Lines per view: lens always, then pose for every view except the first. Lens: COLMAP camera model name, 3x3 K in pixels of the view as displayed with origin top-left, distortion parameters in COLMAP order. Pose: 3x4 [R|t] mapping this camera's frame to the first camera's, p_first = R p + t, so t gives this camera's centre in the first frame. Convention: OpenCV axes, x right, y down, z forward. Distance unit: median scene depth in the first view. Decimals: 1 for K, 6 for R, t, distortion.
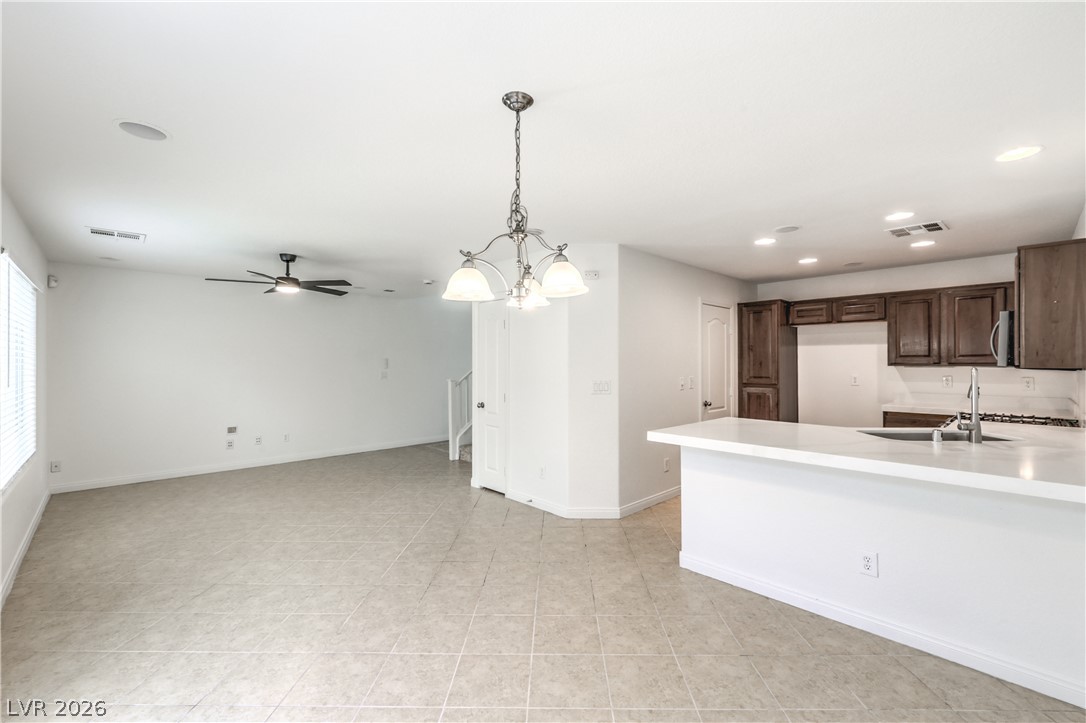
lens RADIAL K [[473.9, 0, 543.0], [0, 473.9, 361.5], [0, 0, 1]] dist [0.002085, 0.000288]
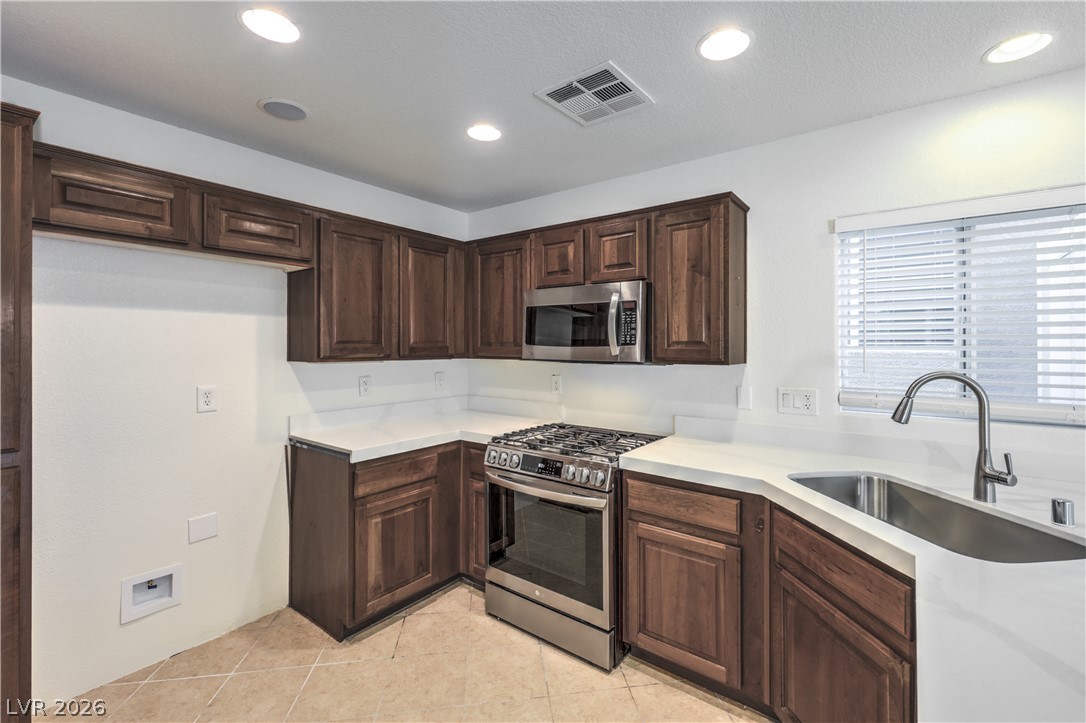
lens RADIAL K [[471.0, 0, 582.8], [0, 471.0, 347.0], [0, 0, 1]] dist [-0.001344, -0.000083]
pose [[-0.168983, -0.003222, 0.985614, 0.202480], [-0.006327, 0.999978, 0.002184, -0.008275], [-0.985599, -0.005866, -0.169000, 0.745966]]
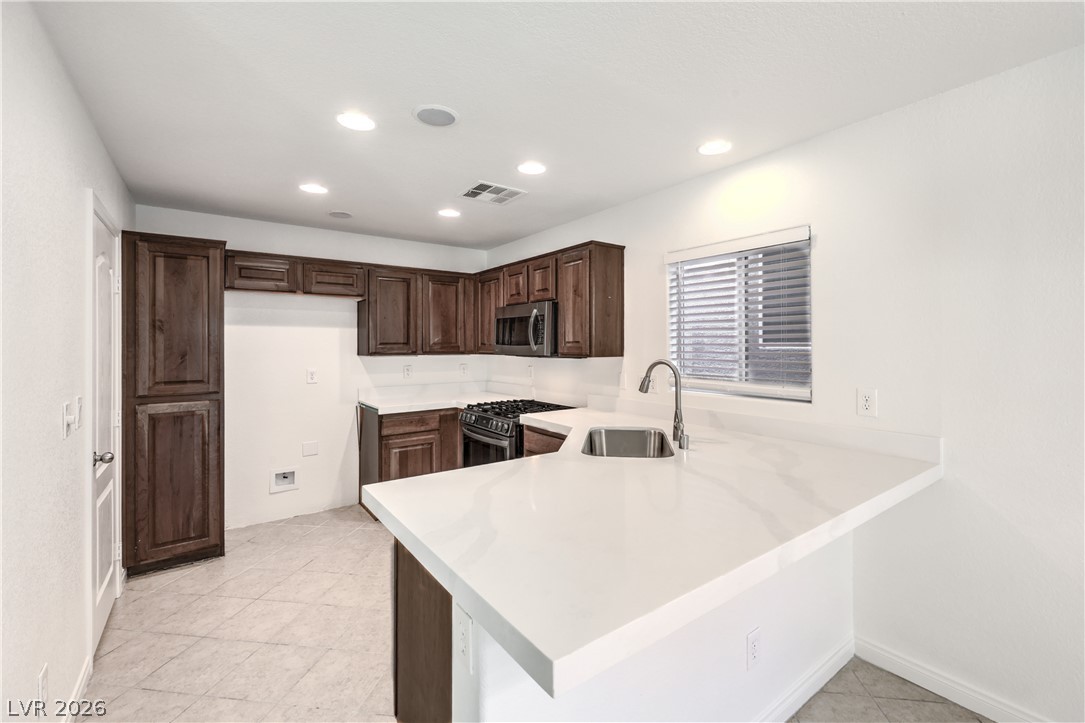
lens RADIAL K [[470.6, 0, 582.3], [0, 470.6, 347.0], [0, 0, 1]] dist [-0.001344, -0.000083]
pose [[0.109697, -0.002640, 0.993962, -0.009690], [-0.001037, 0.999996, 0.002771, -0.007434], [-0.993965, -0.001335, 0.109694, 0.509349]]
